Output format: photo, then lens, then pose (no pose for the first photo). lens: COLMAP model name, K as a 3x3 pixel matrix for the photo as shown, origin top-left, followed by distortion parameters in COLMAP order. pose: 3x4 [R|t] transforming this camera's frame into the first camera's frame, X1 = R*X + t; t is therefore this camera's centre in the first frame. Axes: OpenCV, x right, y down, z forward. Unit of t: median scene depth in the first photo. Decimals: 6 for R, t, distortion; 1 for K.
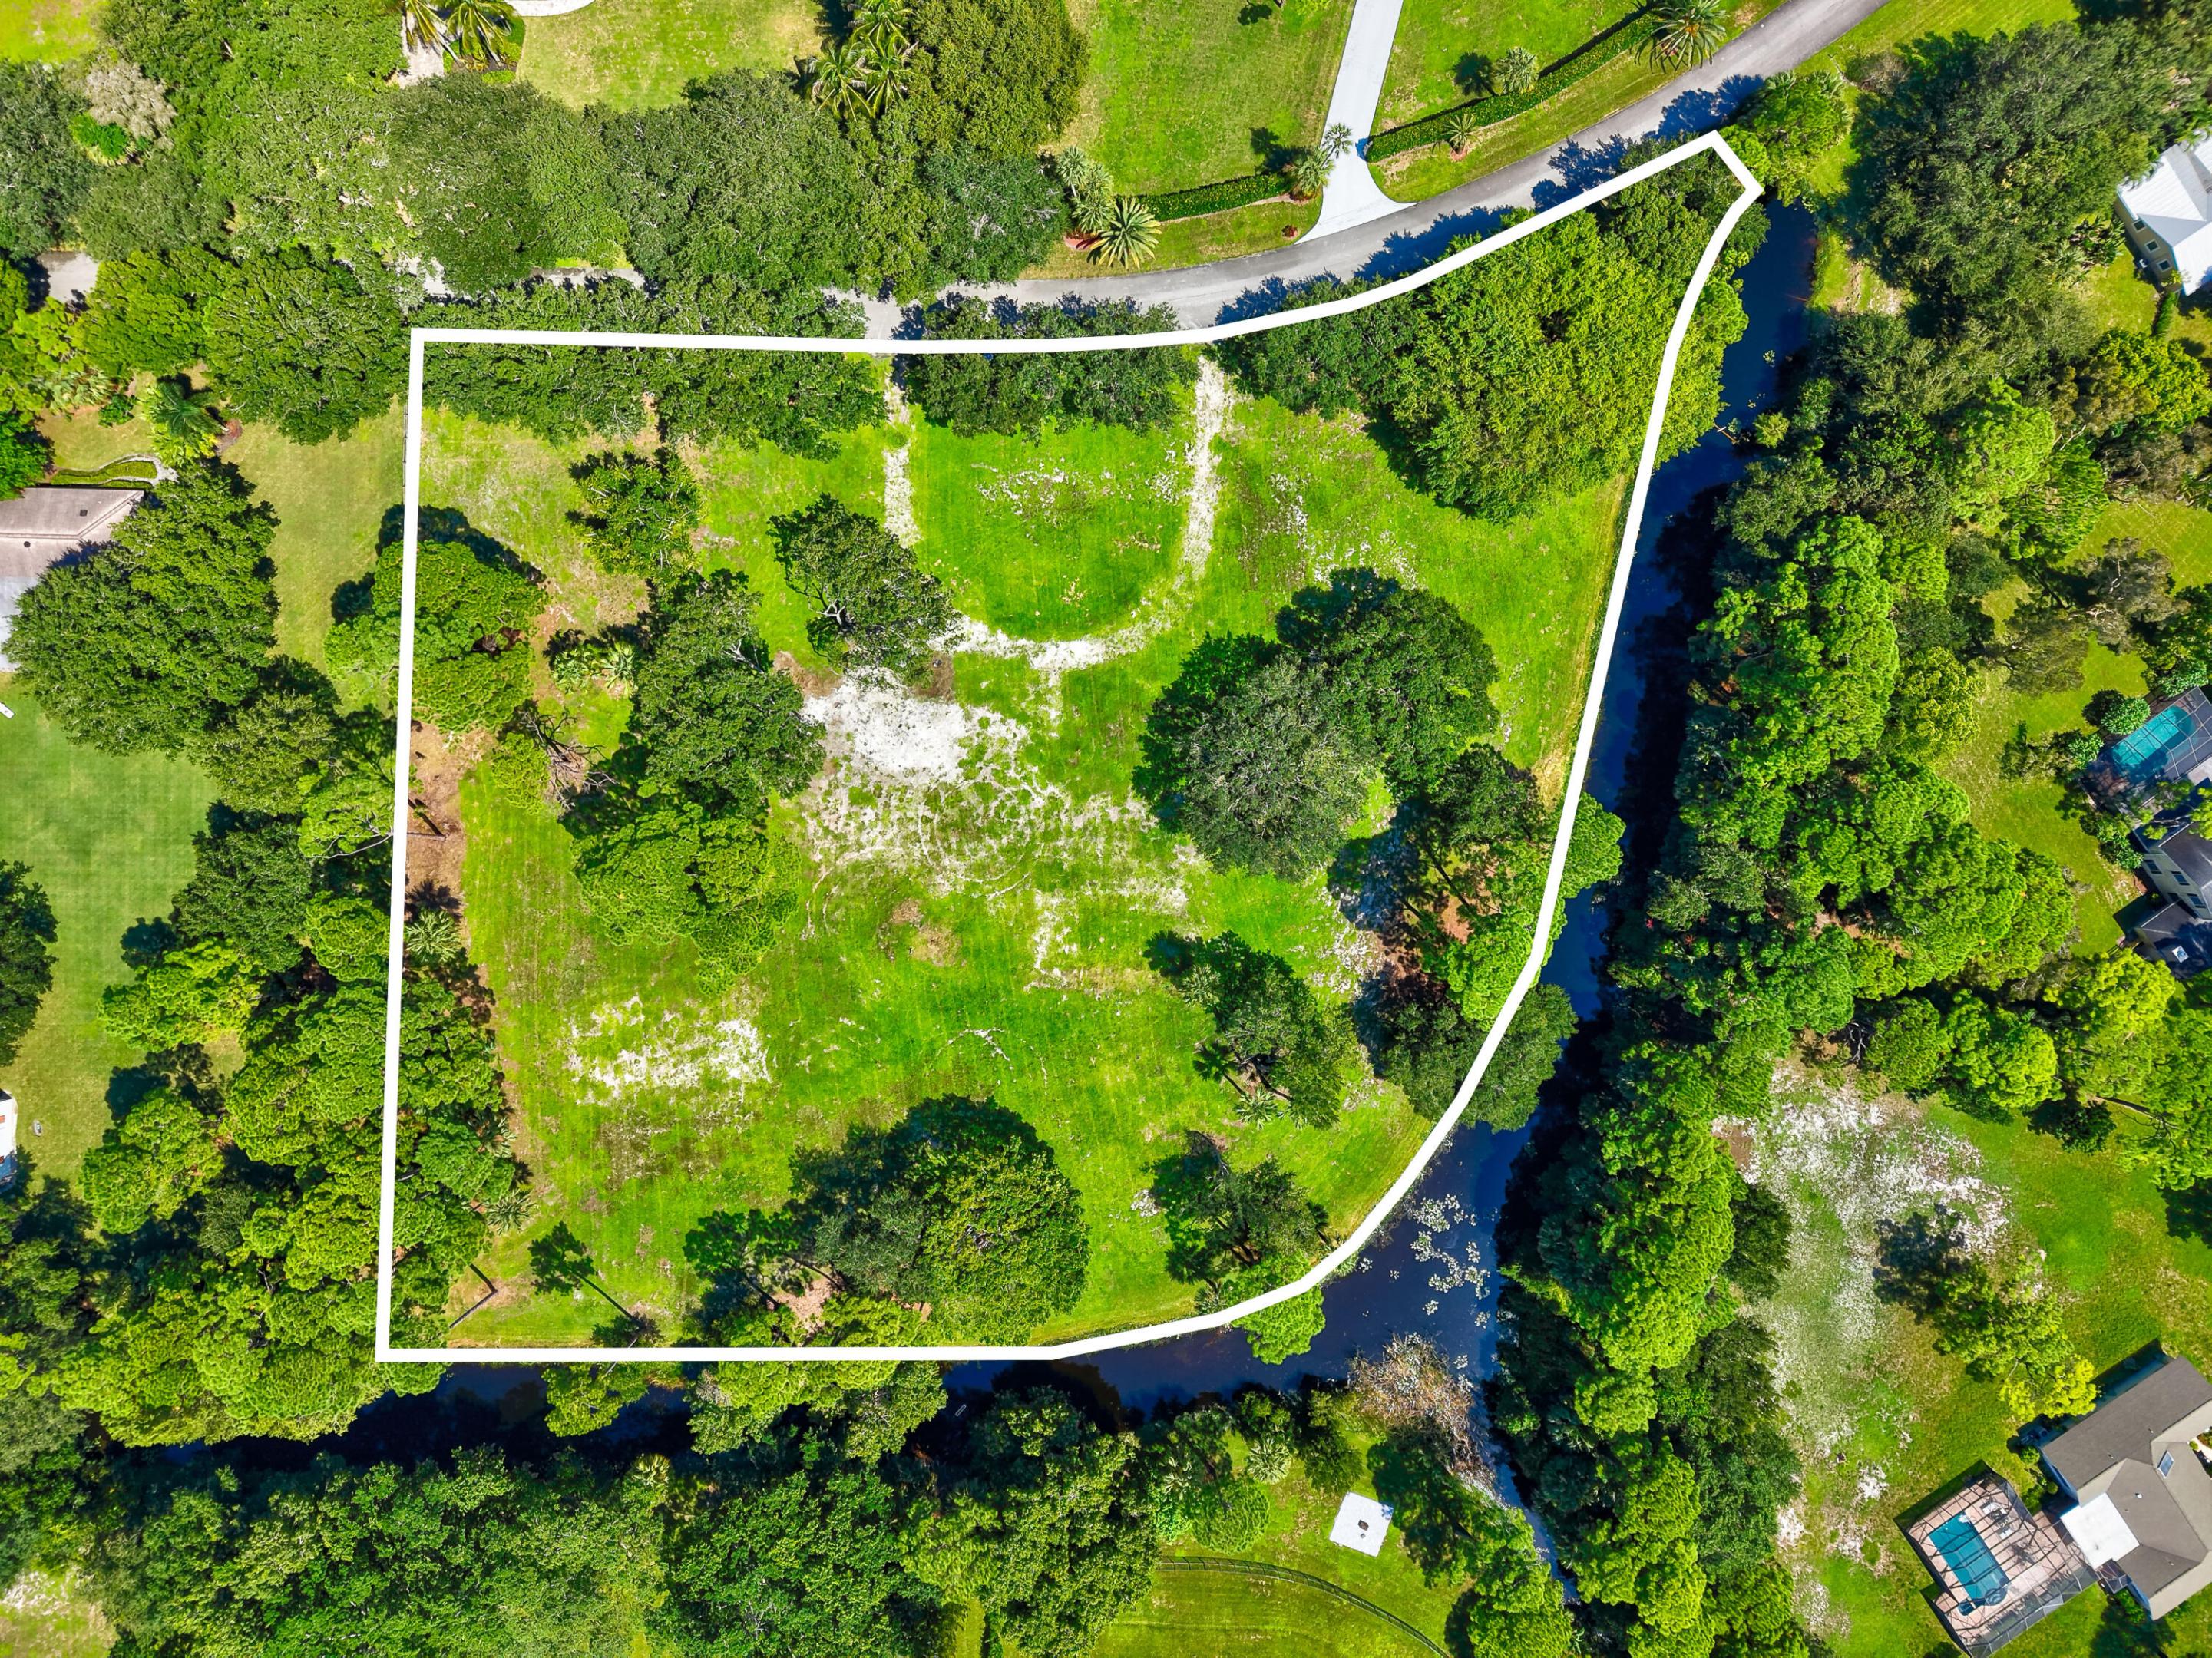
lens RADIAL K [[1478.2, 0, 1111.0], [0, 1478.2, 817.7], [0, 0, 1]] dist [0.026872, -0.022757]
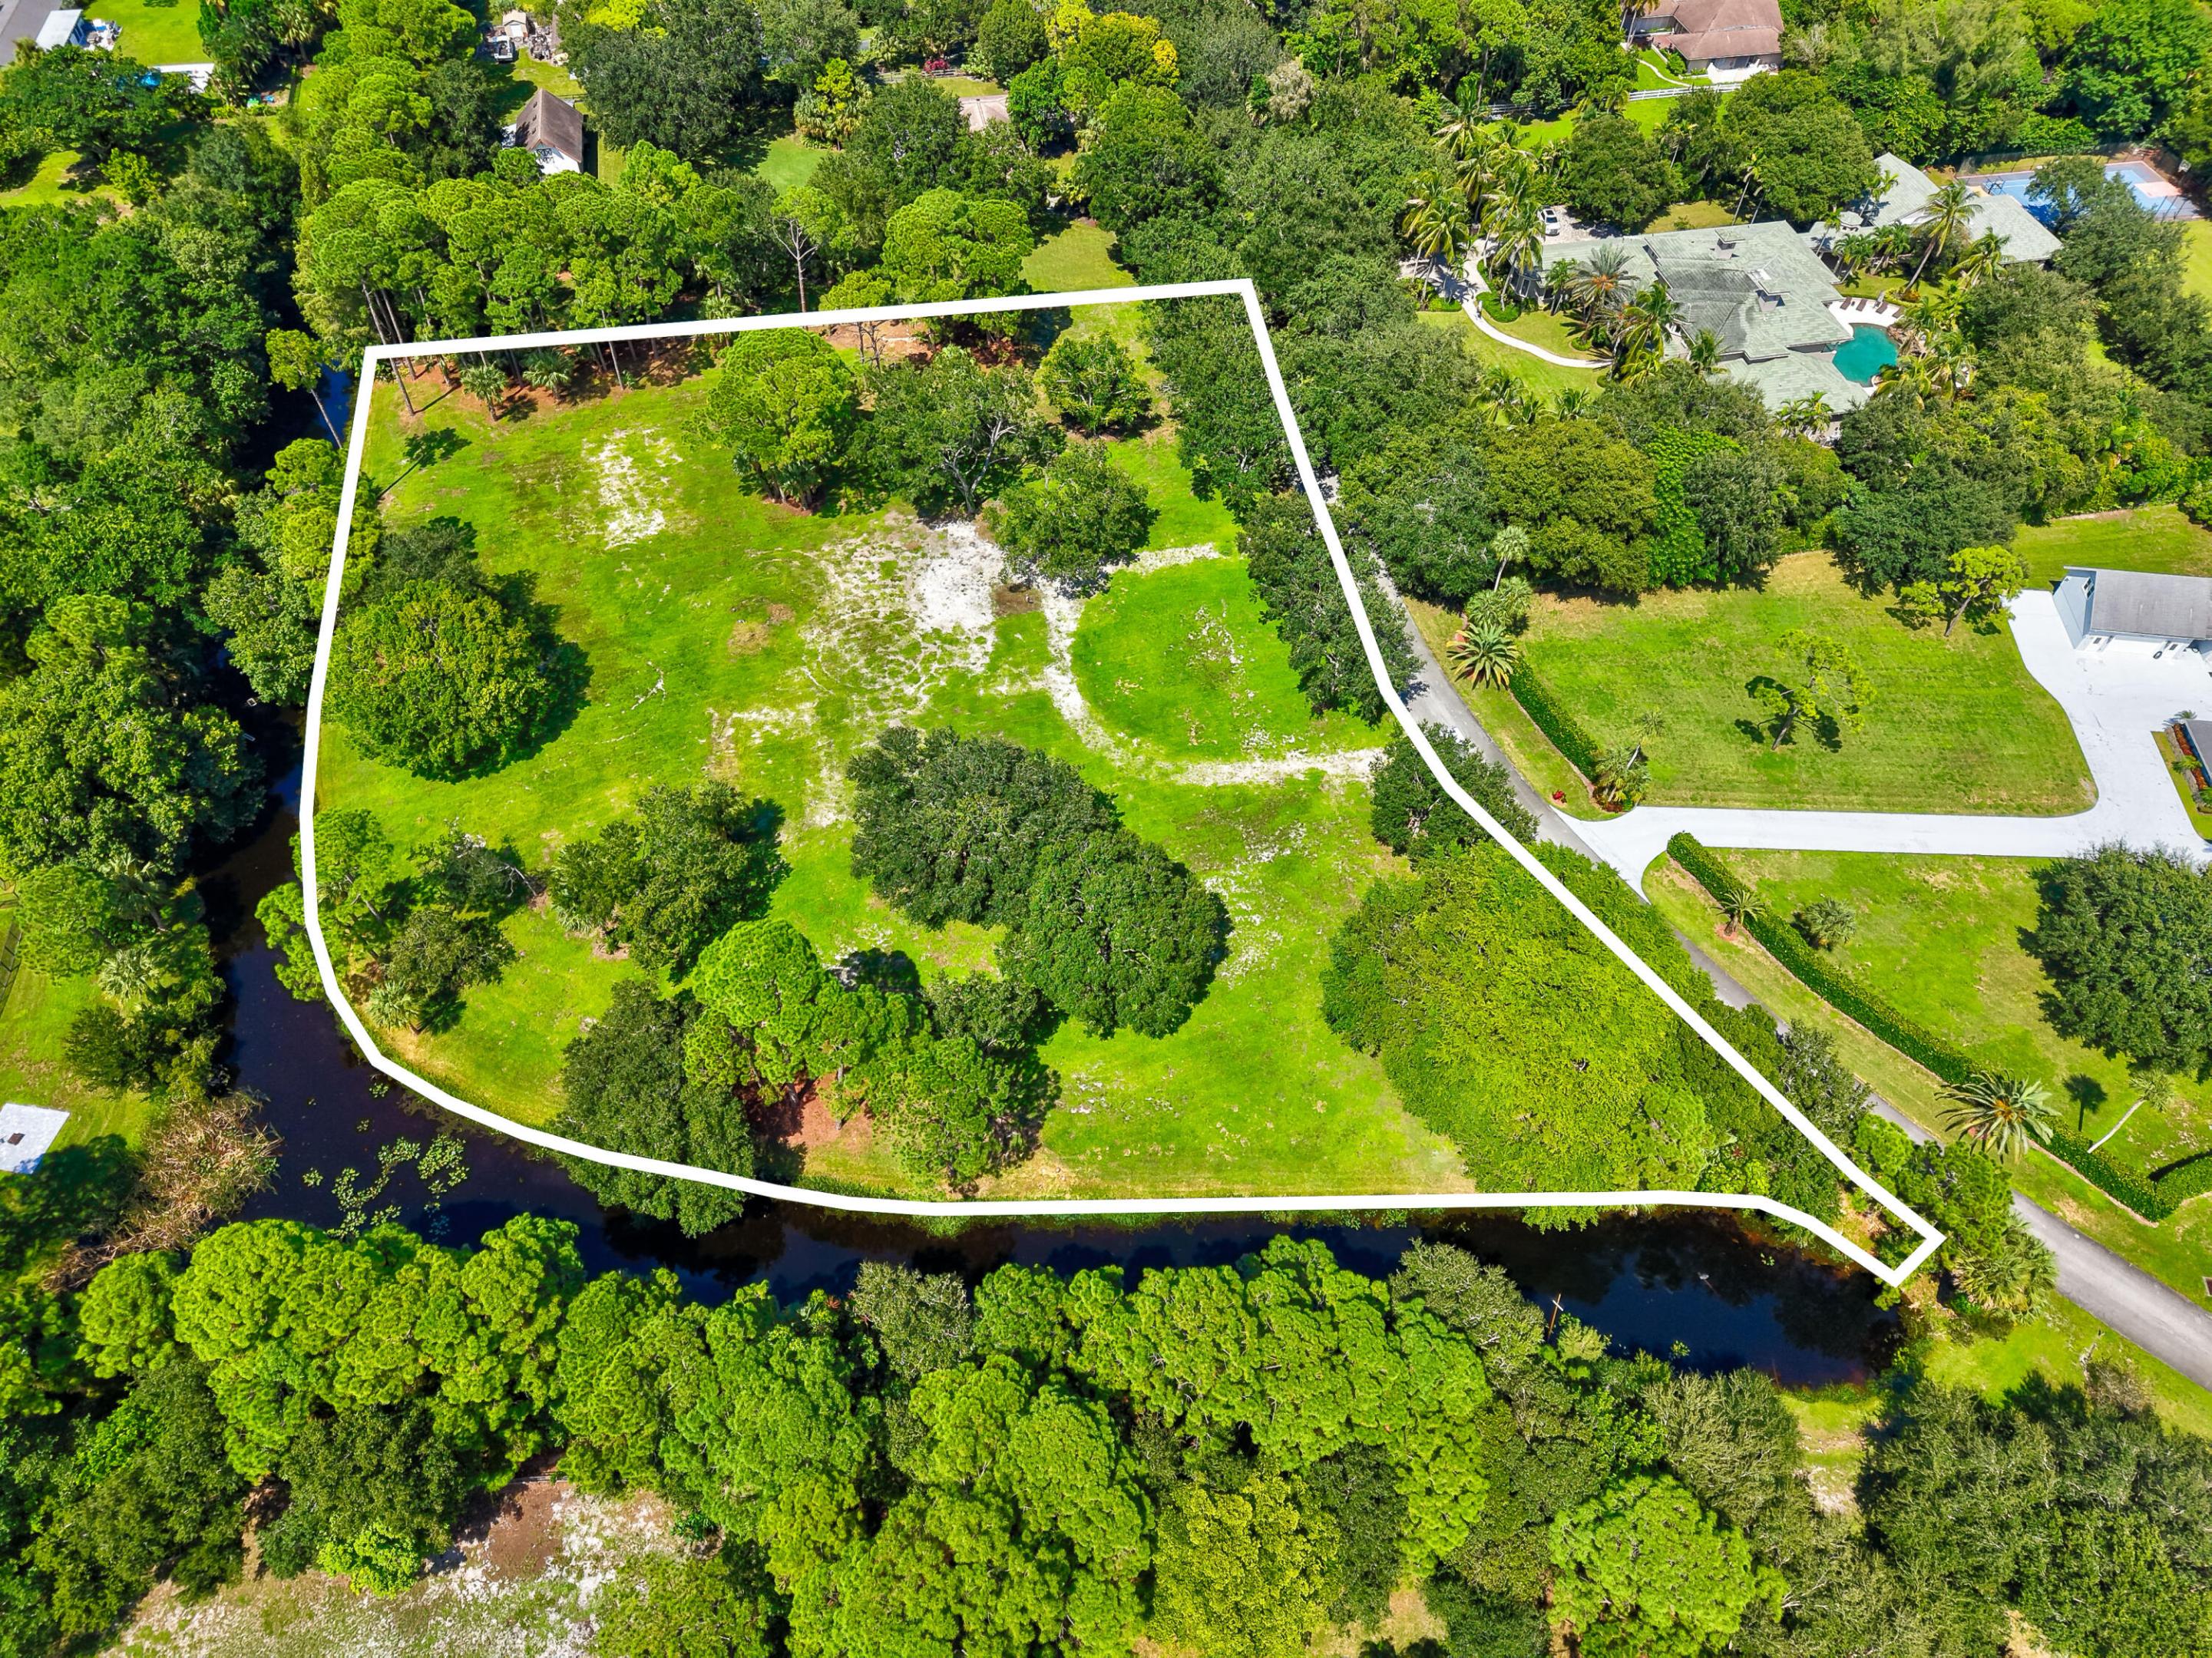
lens RADIAL K [[1478.2, 0, 1102.1], [0, 1478.2, 834.4], [0, 0, 1]] dist [0.026872, -0.022757]
pose [[0.222557, 0.757803, -0.613354, 0.644519], [-0.974658, 0.158365, -0.157995, 0.033607], [-0.022595, 0.632973, 0.773844, 0.306149]]
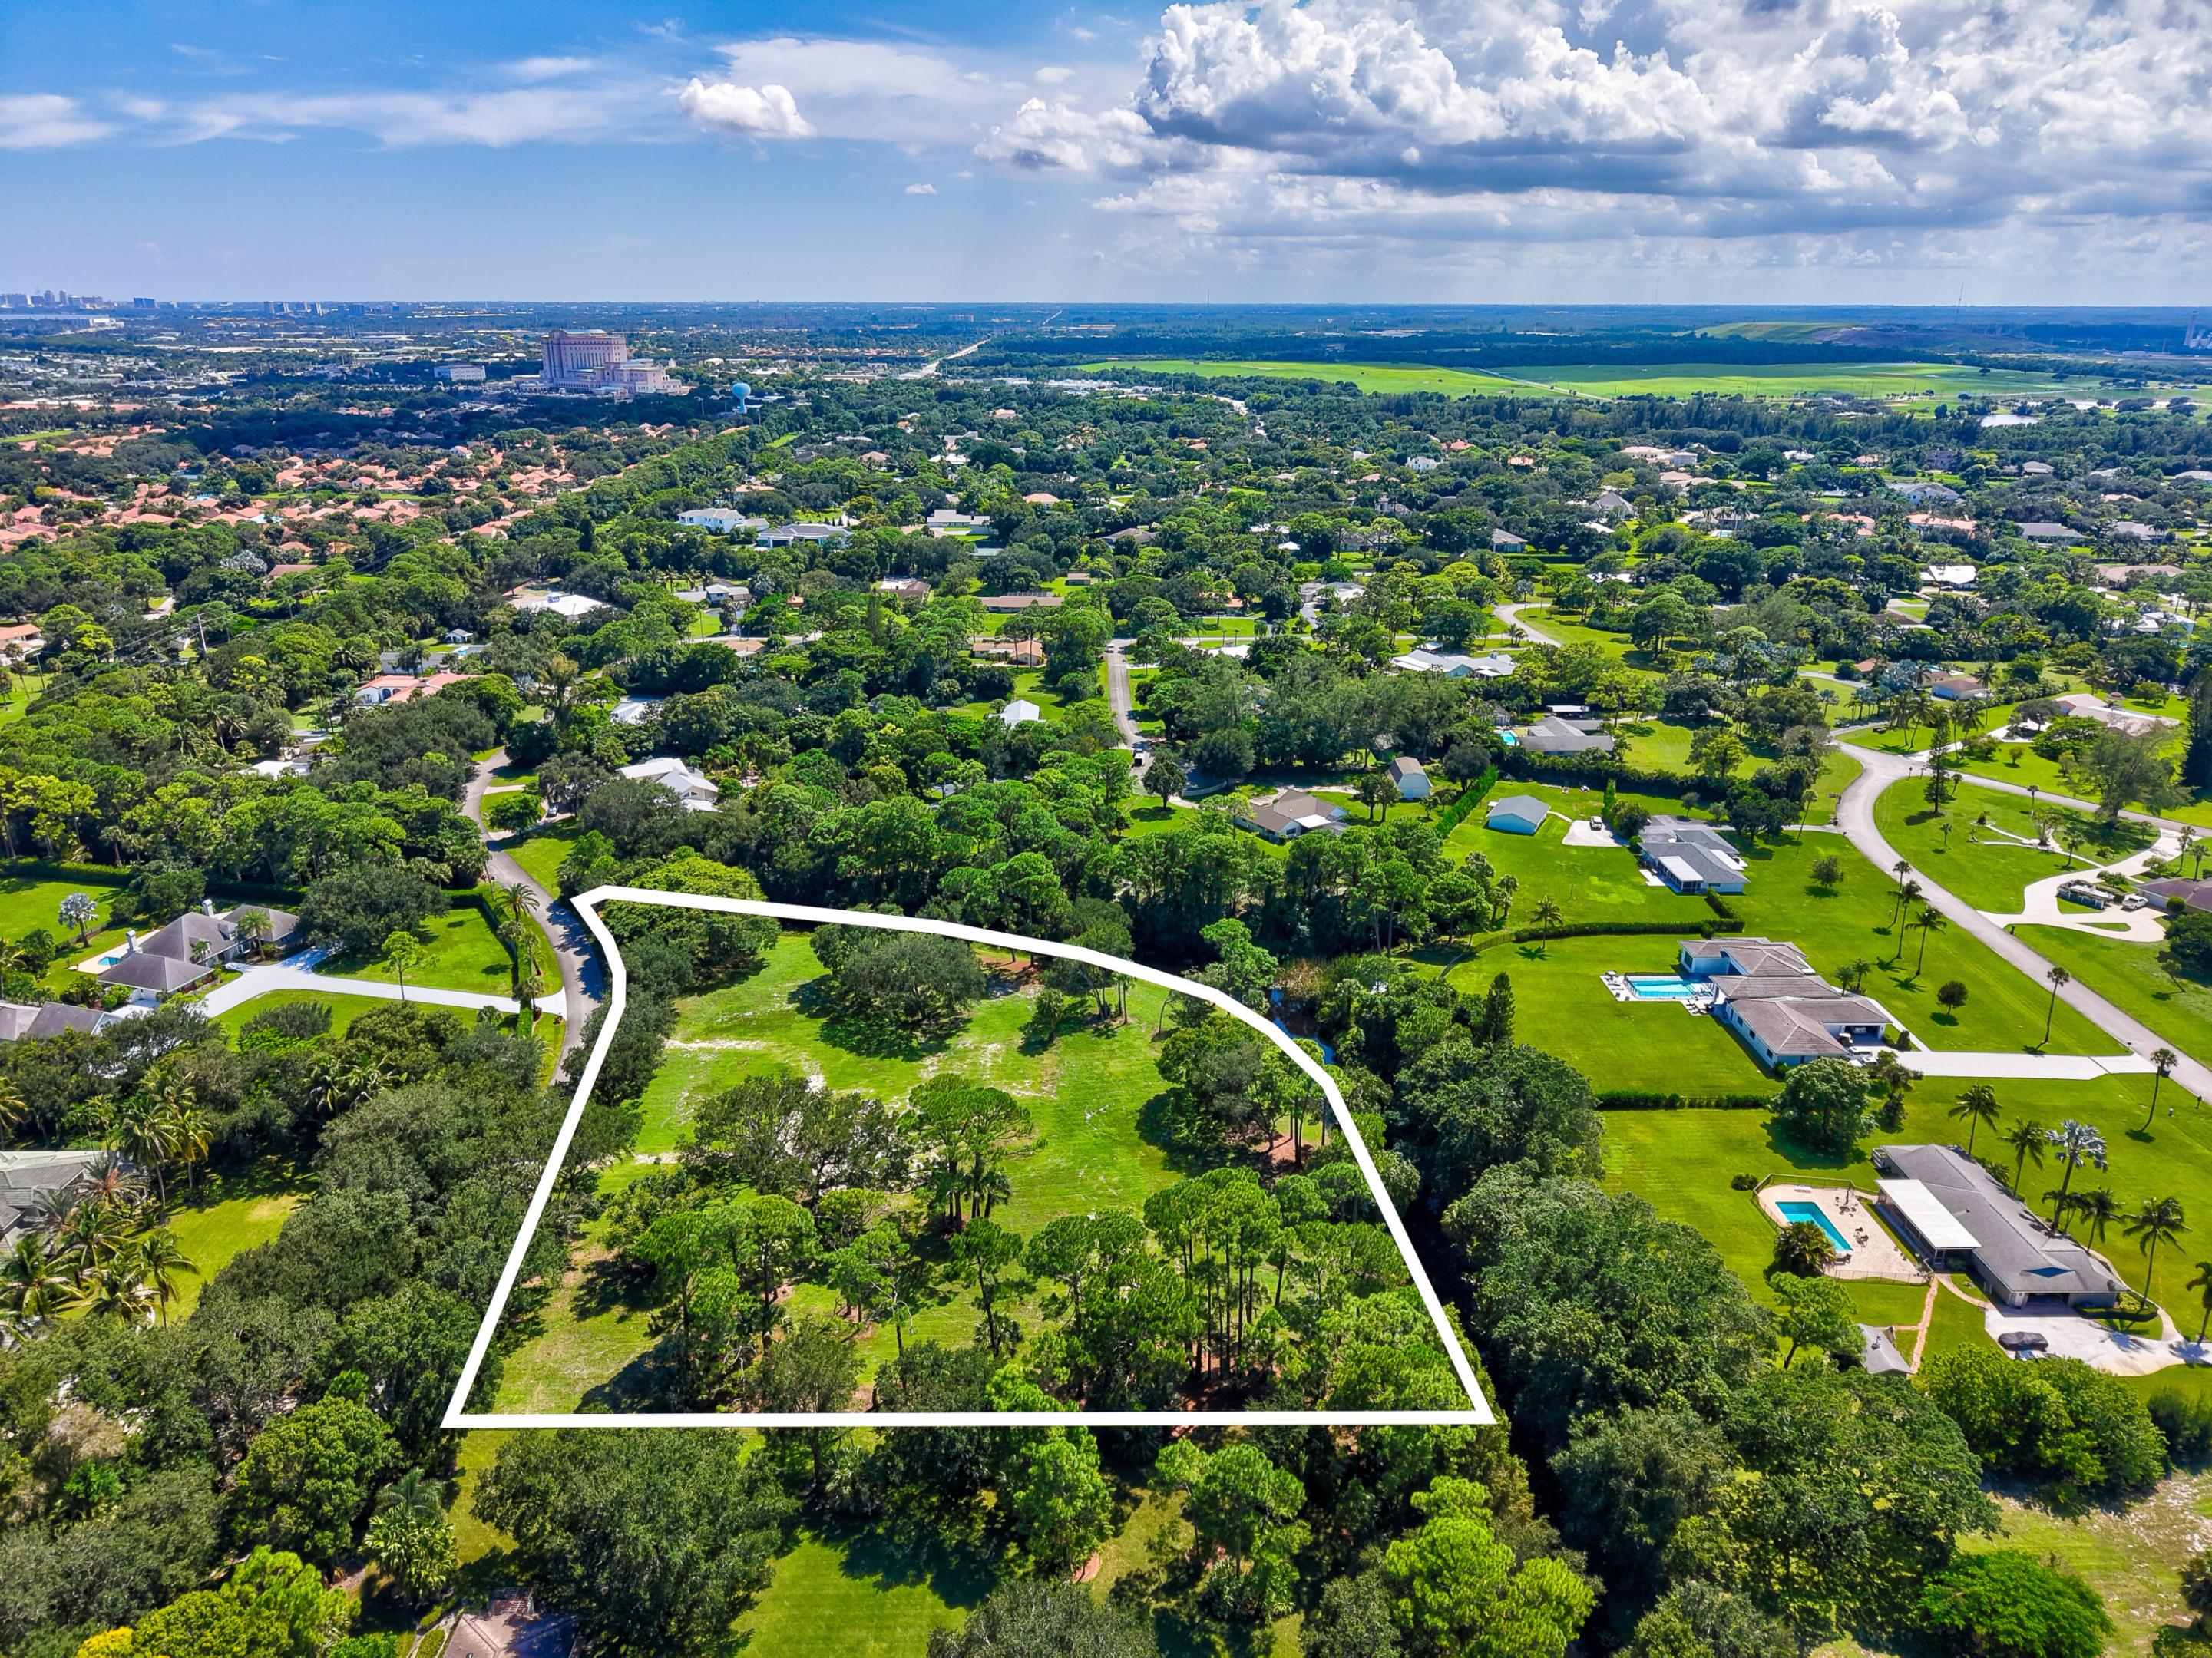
lens RADIAL K [[1478.2, 0, 1105.2], [0, 1478.2, 822.4], [0, 0, 1]] dist [0.026872, -0.022757]
pose [[-0.033301, -0.357996, 0.933129, -1.253076], [0.999445, -0.011528, 0.031245, 0.122209], [-0.000429, 0.933652, 0.358181, 0.264027]]
